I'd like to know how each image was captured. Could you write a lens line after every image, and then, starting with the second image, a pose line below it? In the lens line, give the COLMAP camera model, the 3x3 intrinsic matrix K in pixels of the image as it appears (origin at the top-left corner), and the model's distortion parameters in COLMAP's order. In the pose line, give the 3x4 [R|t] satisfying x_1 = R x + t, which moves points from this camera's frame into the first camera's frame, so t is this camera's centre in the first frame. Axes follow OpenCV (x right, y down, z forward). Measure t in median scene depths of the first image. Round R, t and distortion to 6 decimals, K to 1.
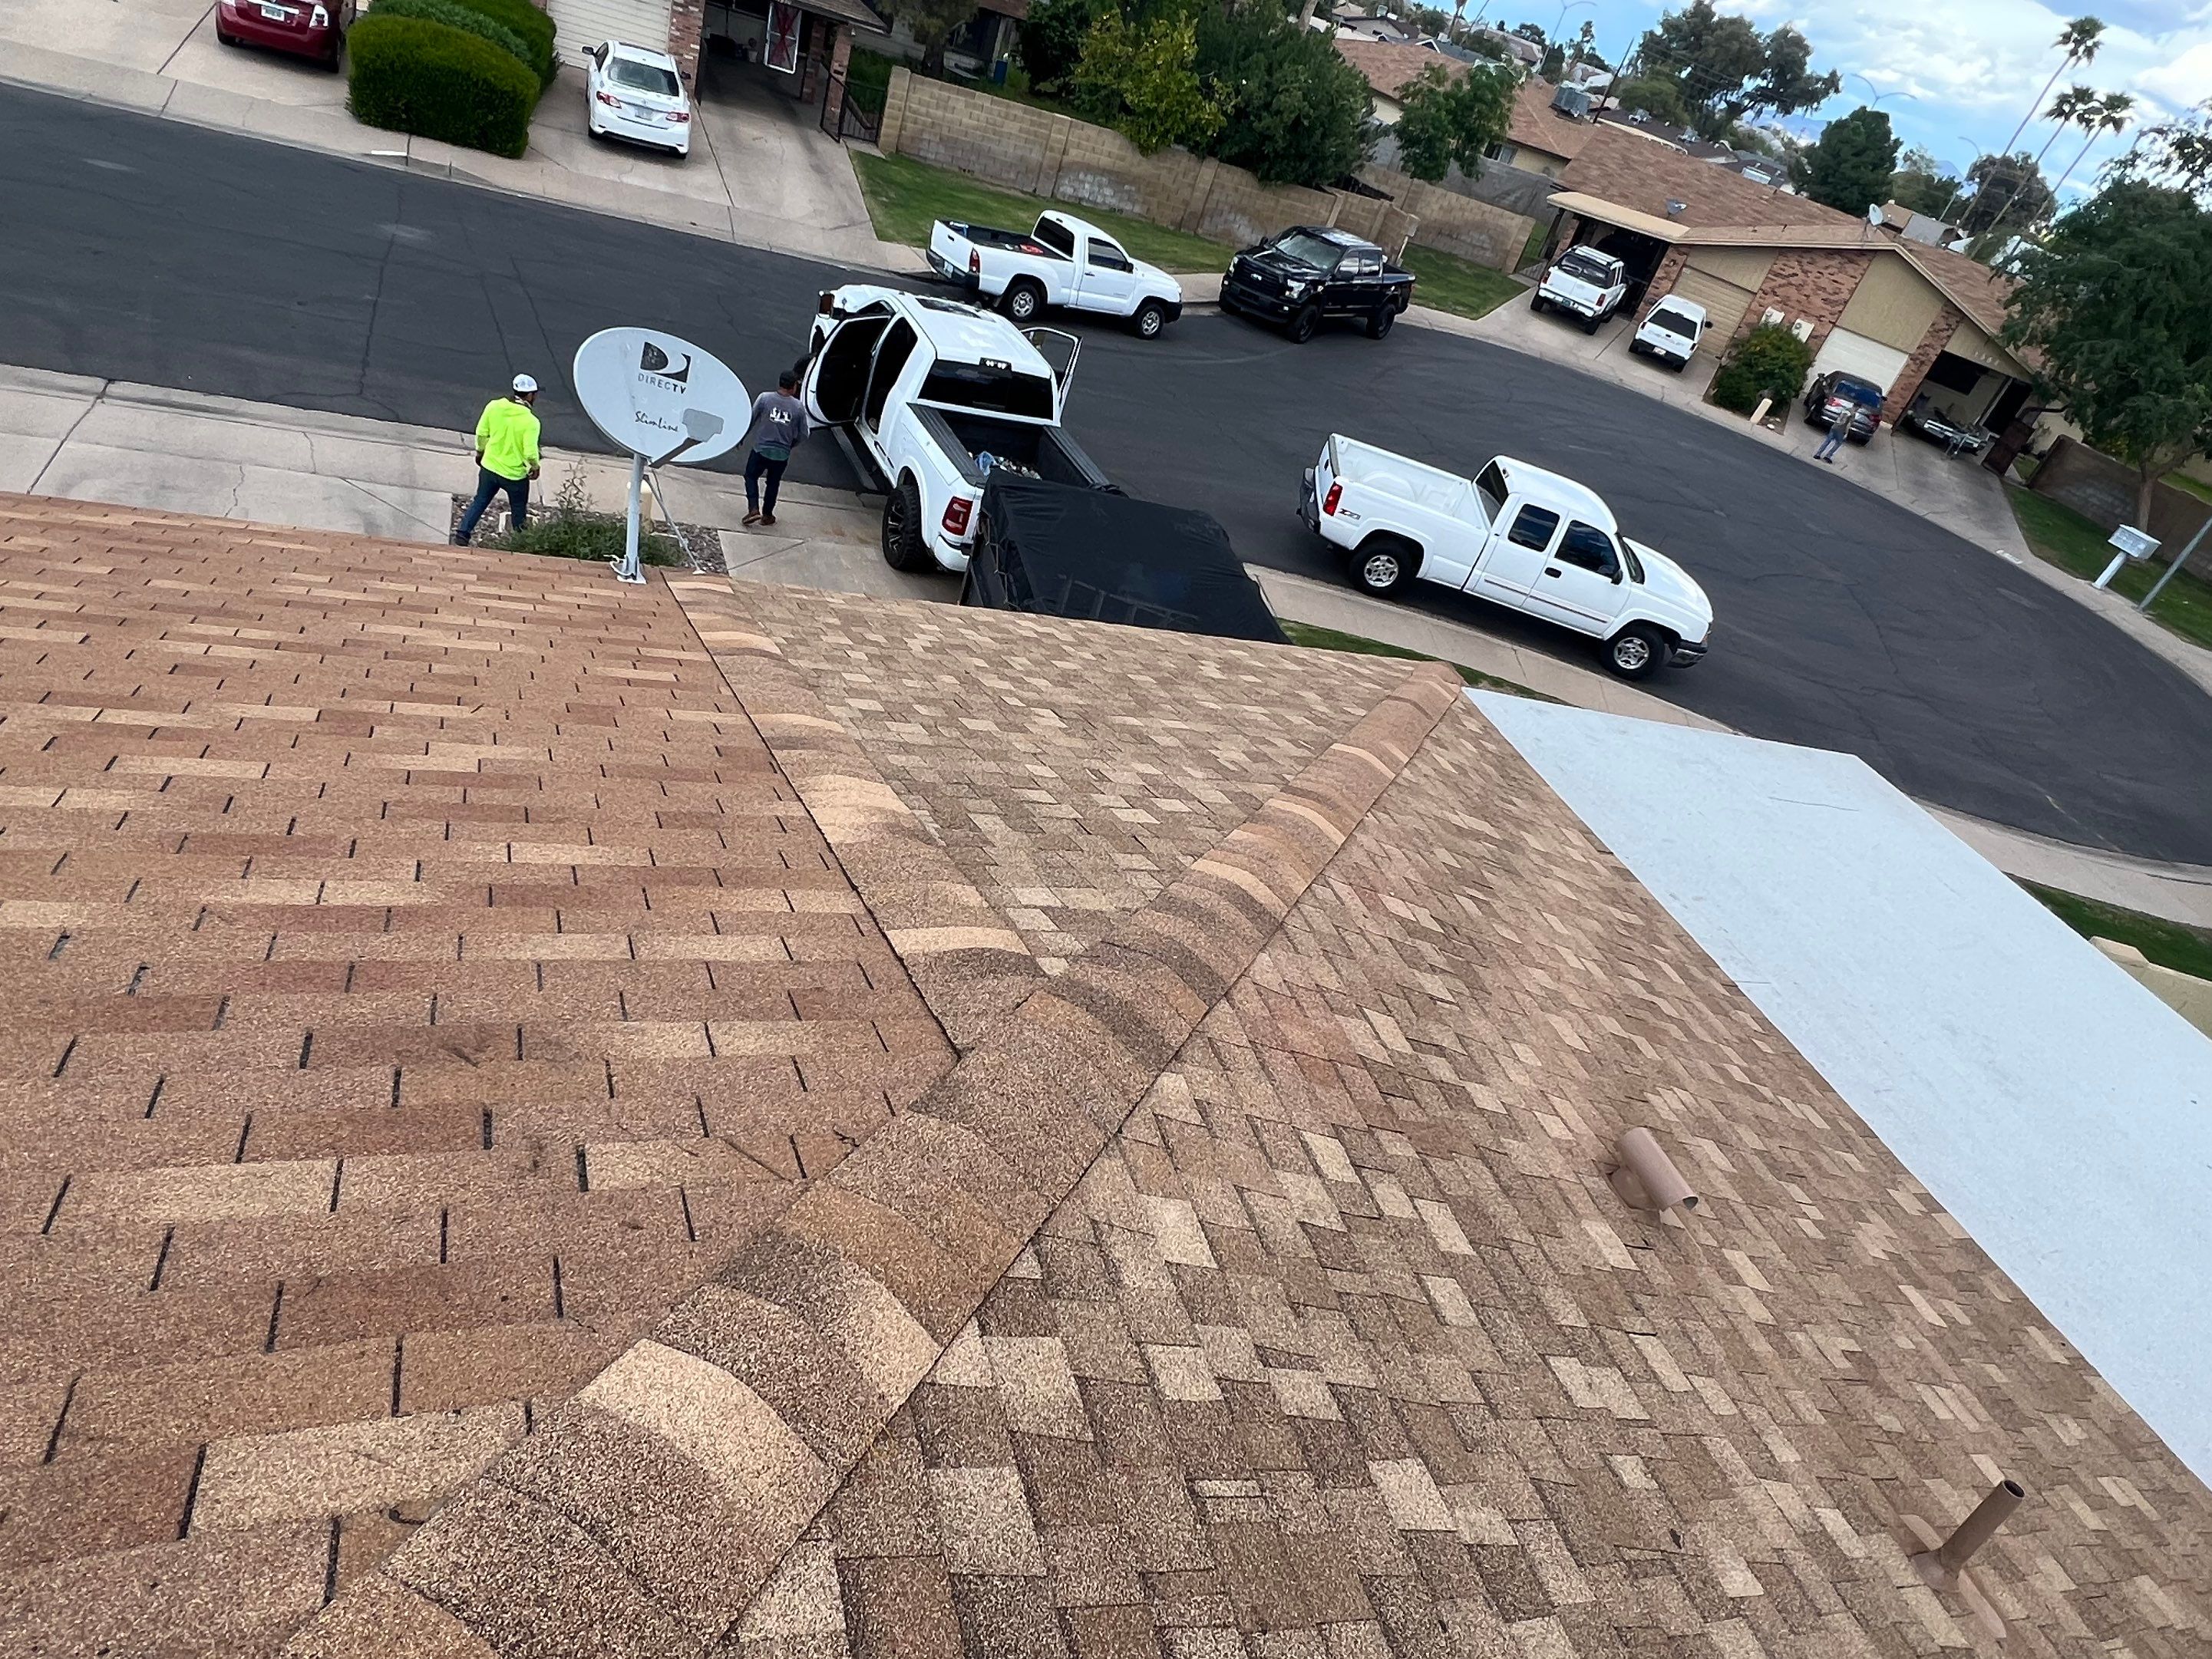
lens RADIAL K [[1360.0, 0, 1089.1], [0, 1360.0, 823.2], [0, 0, 1]] dist [-0.000952, -0.003521]
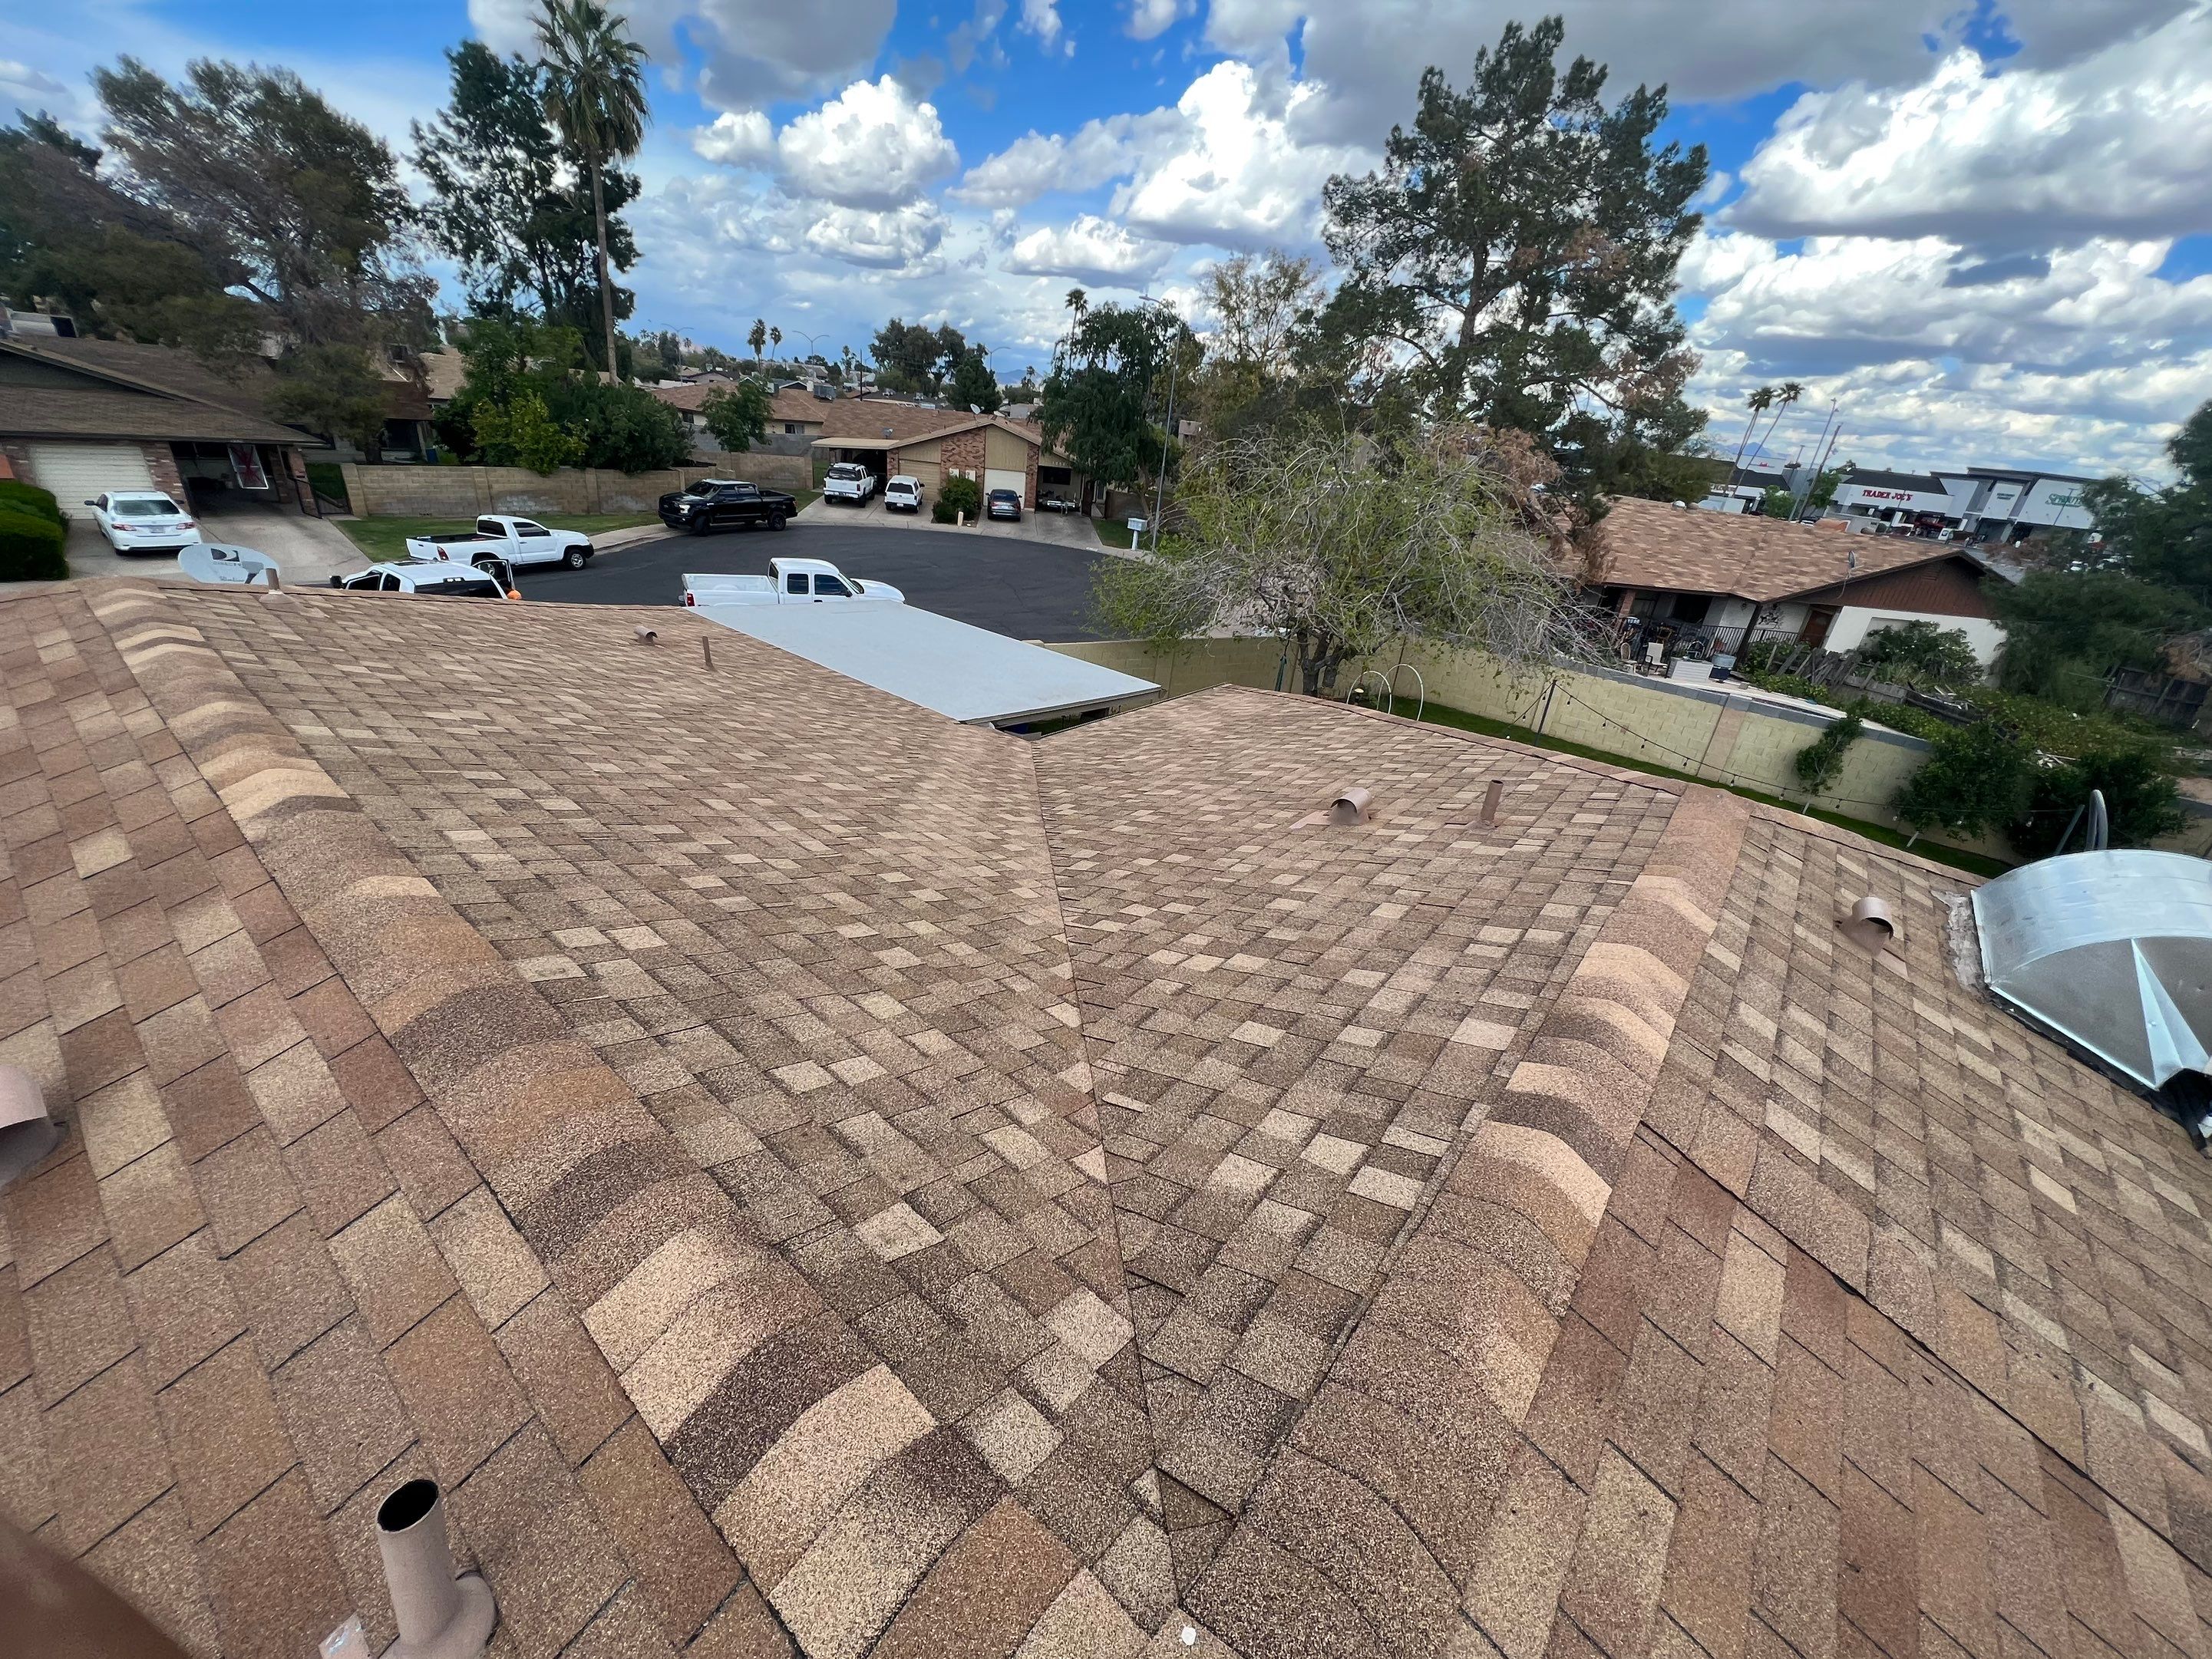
lens RADIAL K [[889.0, 0, 1102.6], [0, 889.0, 820.2], [0, 0, 1]] dist [-0.002464, 0.000592]
pose [[0.837149, -0.401530, 0.371424, 0.035220], [0.419469, 0.907088, 0.035176, 0.111789], [-0.351038, 0.126353, 0.927797, -0.152874]]
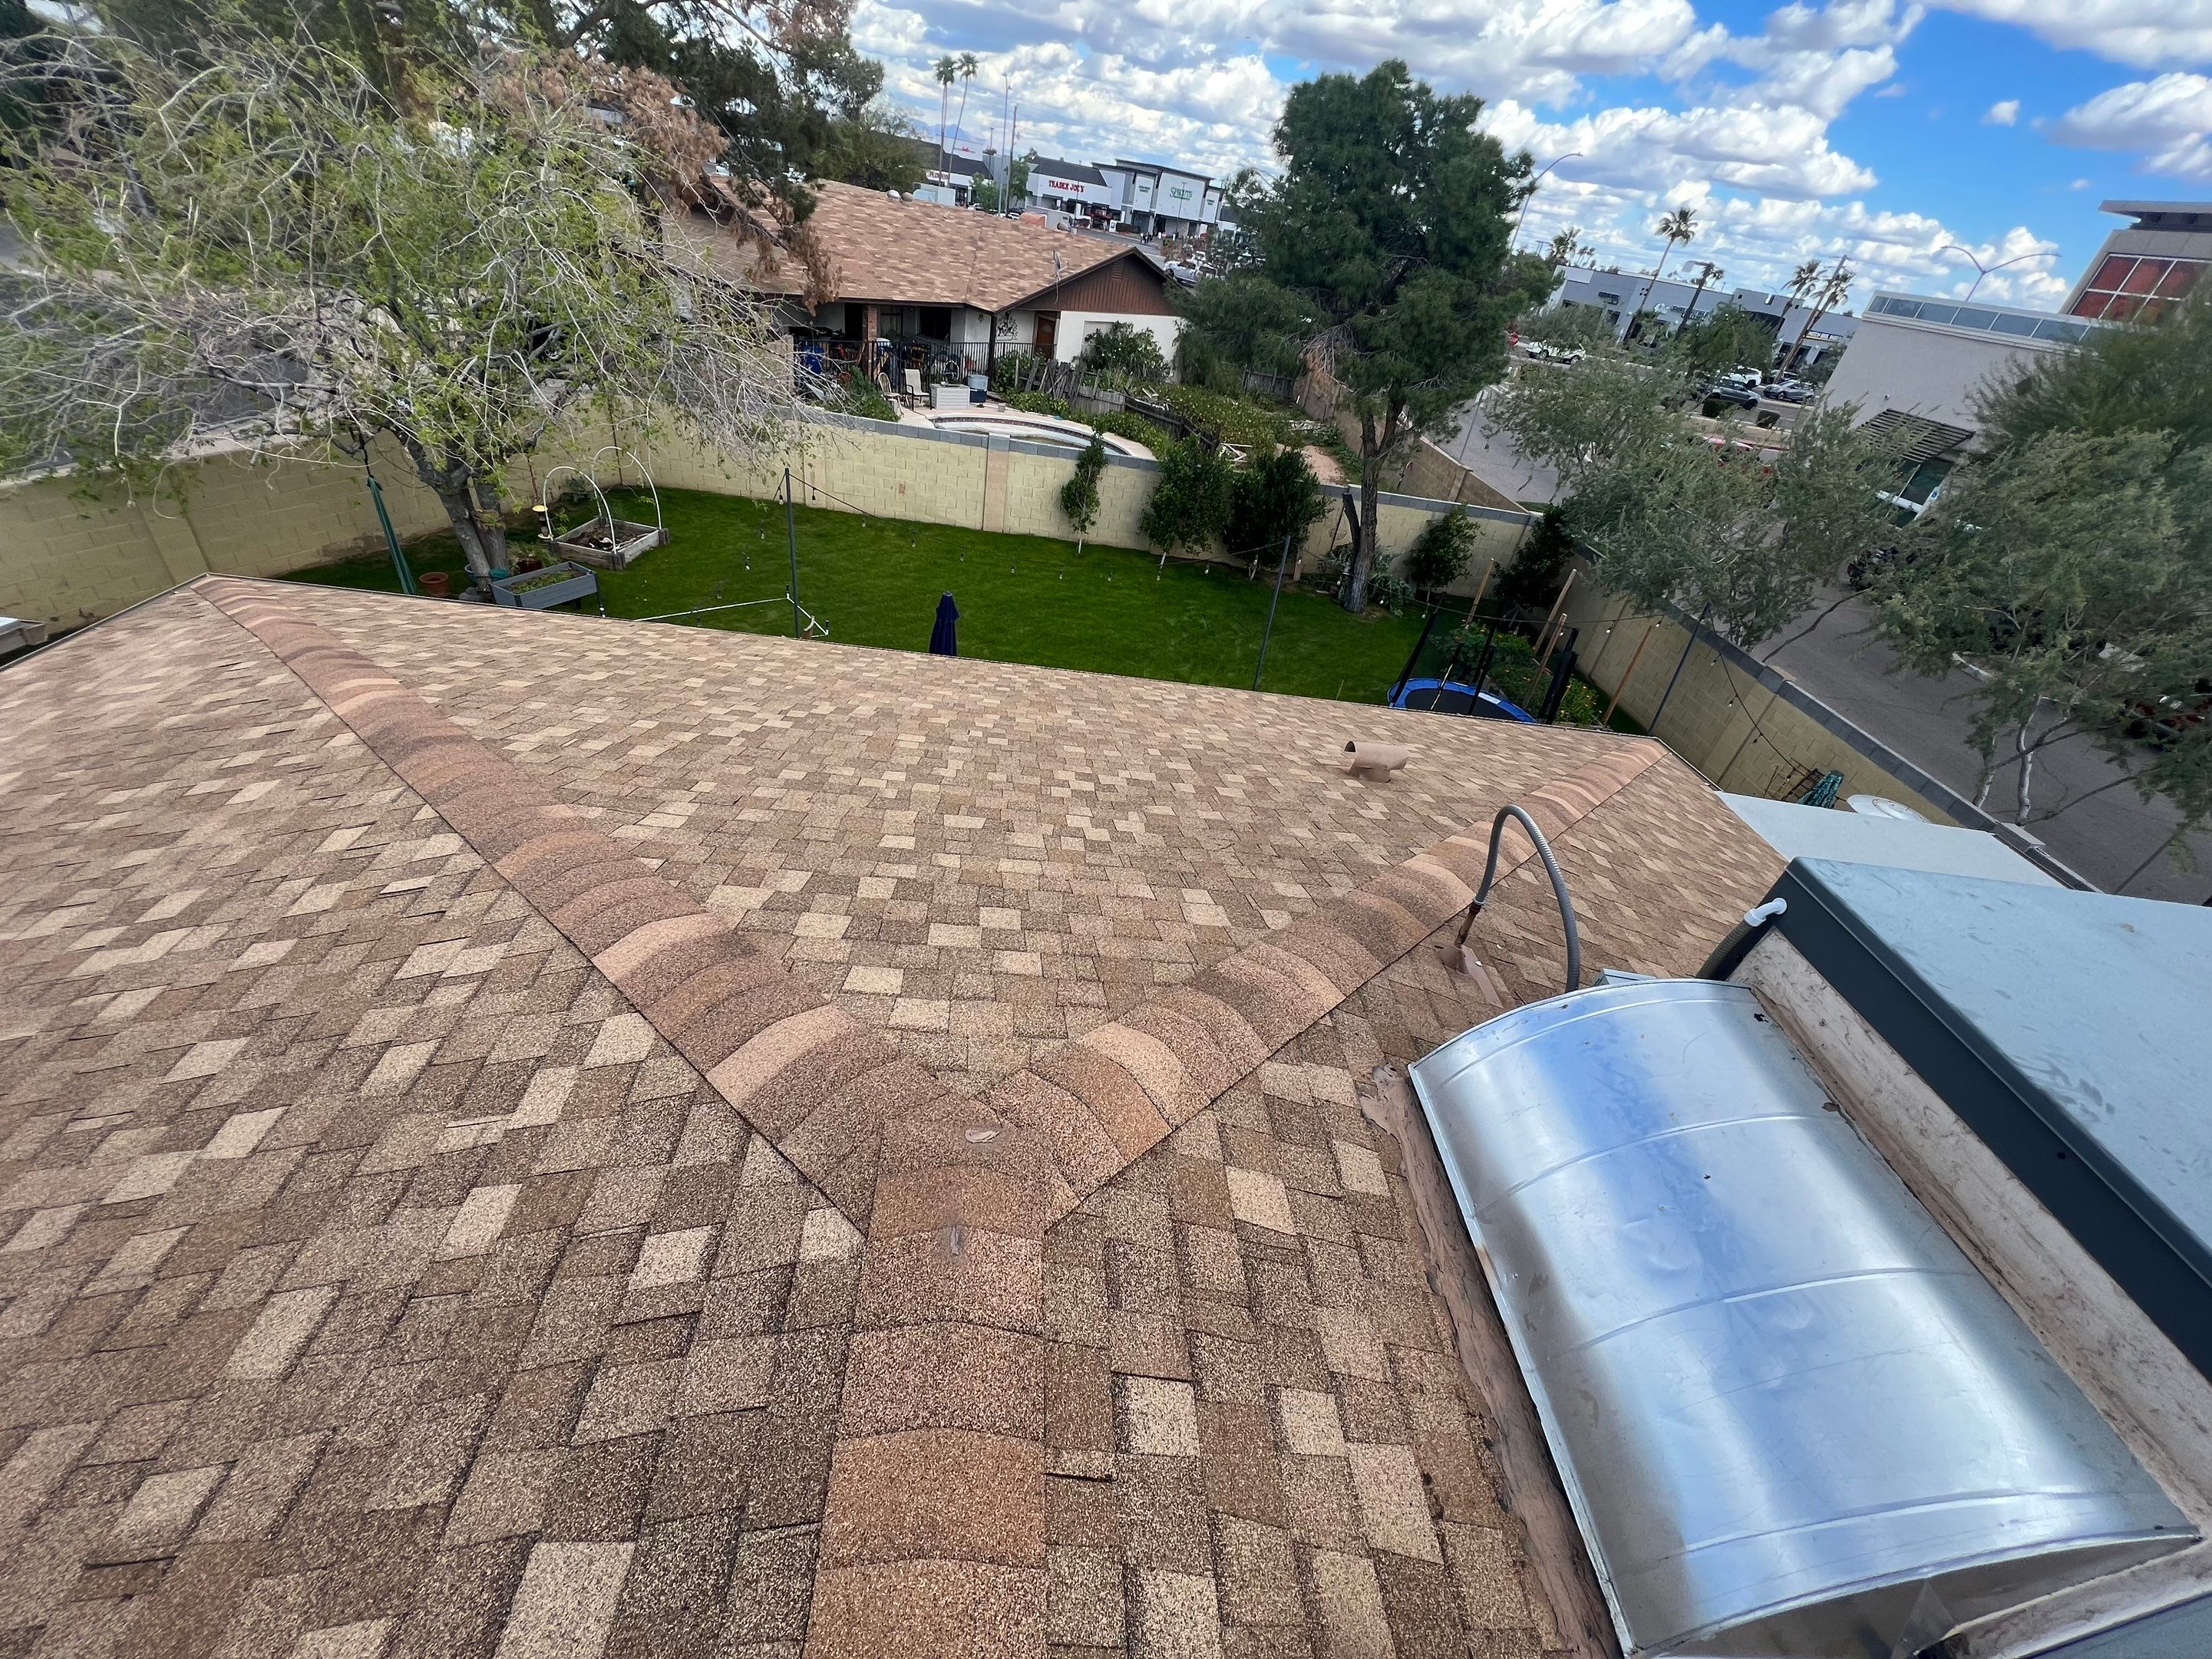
lens RADIAL K [[889.0, 0, 1102.6], [0, 889.0, 820.2], [0, 0, 1]] dist [-0.002464, 0.000592]
pose [[0.306897, -0.732527, 0.607633, 0.136380], [0.482577, 0.670055, 0.564045, 0.115943], [-0.820325, 0.120126, 0.559138, -0.103583]]
